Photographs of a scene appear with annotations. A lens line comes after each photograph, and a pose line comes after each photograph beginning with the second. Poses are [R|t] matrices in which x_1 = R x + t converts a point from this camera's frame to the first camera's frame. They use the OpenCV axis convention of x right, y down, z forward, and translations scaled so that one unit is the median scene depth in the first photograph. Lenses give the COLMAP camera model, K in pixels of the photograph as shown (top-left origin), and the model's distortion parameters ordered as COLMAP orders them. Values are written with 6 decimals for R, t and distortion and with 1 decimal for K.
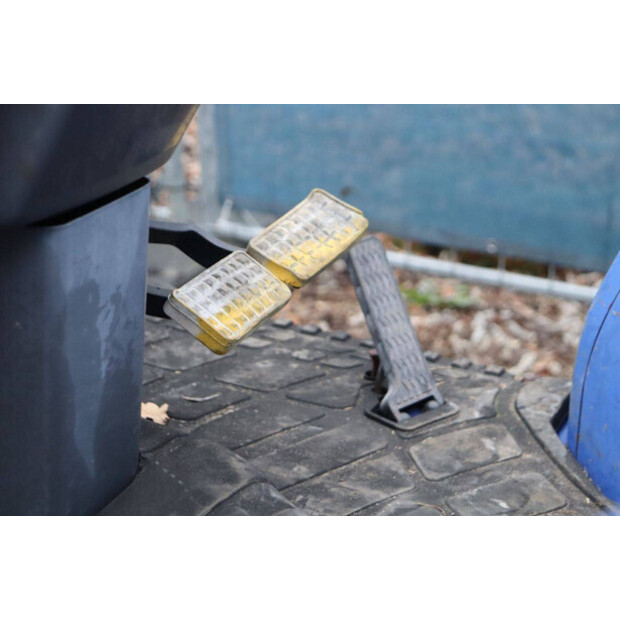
lens RADIAL K [[1471.0, 0, 309.4], [0, 1471.0, 308.1], [0, 0, 1]] dist [0.414067, 0.000000]
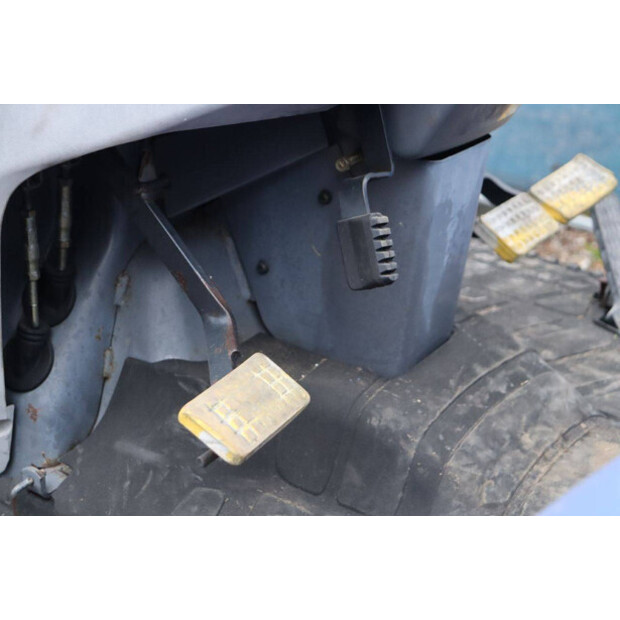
lens RADIAL K [[1186.9, 0, 310.4], [0, 1186.9, 308.0], [0, 0, 1]] dist [0.199567, 0.000000]
pose [[0.985755, 0.102898, -0.133034, -0.078657], [-0.097419, 0.994129, 0.047079, 0.033134], [0.137098, -0.033449, 0.989993, -0.154907]]
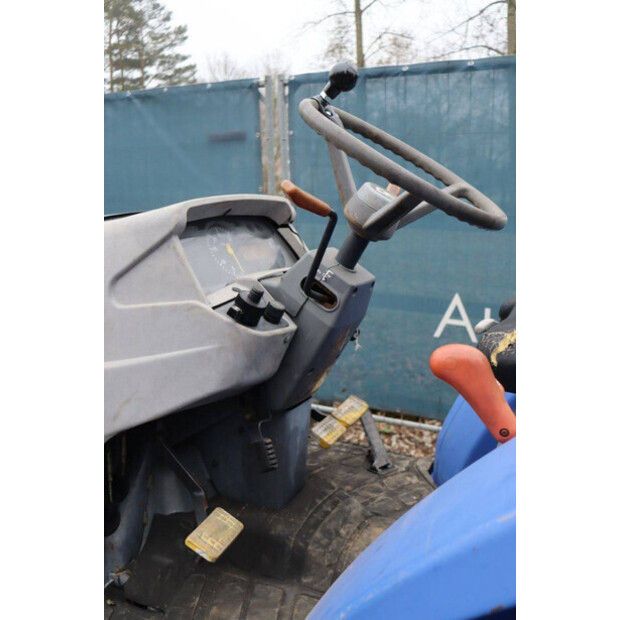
lens RADIAL K [[606.1, 0, 305.9], [0, 606.1, 307.3], [0, 0, 1]] dist [-0.053390, 0.000000]
pose [[0.999918, -0.005778, -0.011404, -0.074883], [0.003327, 0.978922, -0.204206, -0.001627], [0.012344, 0.204152, 0.978861, -0.294204]]
